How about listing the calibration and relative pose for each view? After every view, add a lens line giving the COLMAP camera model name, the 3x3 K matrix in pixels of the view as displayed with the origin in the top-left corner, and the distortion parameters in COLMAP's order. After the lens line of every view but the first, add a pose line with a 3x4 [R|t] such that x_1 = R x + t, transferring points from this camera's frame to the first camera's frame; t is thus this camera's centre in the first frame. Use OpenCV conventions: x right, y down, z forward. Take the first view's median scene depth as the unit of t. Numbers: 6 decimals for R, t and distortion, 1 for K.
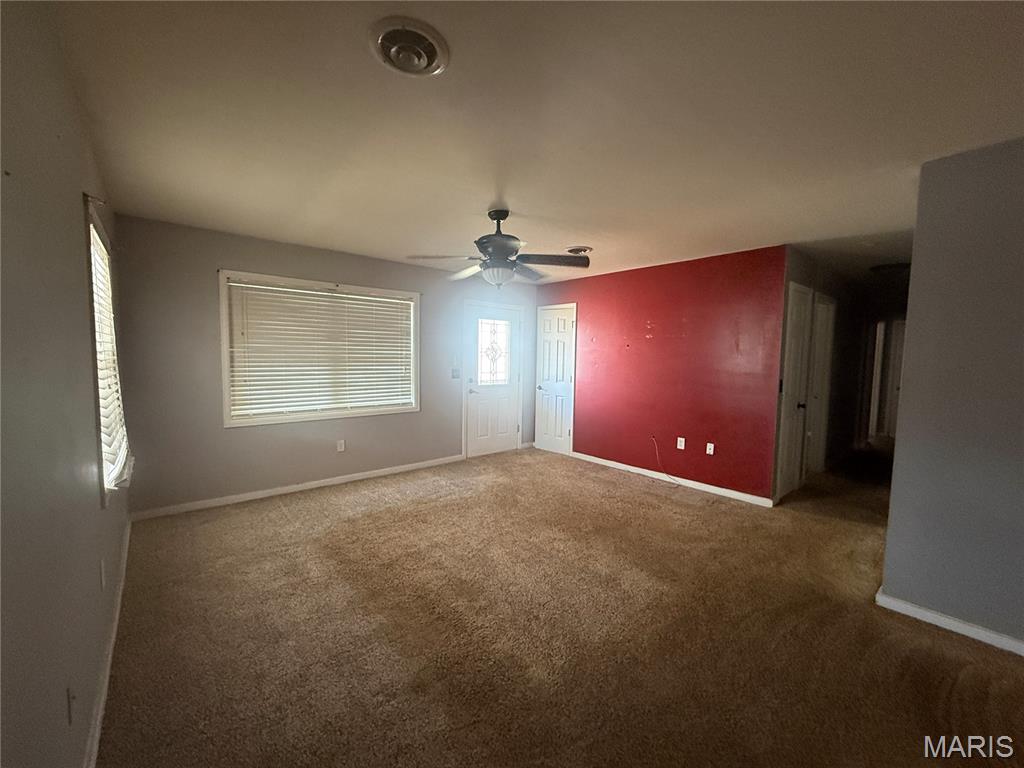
lens RADIAL K [[407.3, 0, 512.0], [0, 407.3, 384.0], [0, 0, 1]] dist [-0.007463, 0.000409]
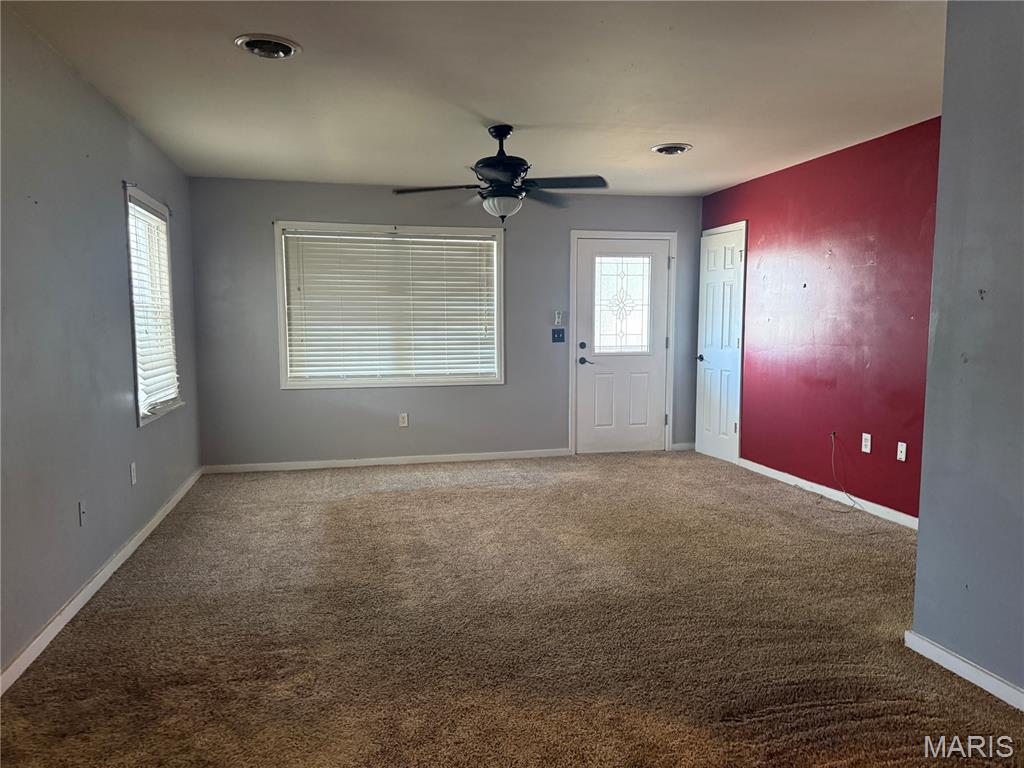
lens RADIAL K [[707.4, 0, 512.0], [0, 707.4, 384.0], [0, 0, 1]] dist [0.125030, -0.199300]
pose [[0.887603, 0.021370, -0.460113, 0.469618], [-0.015107, 0.999736, 0.017292, 0.051313], [0.460361, -0.008397, 0.887692, -0.204303]]
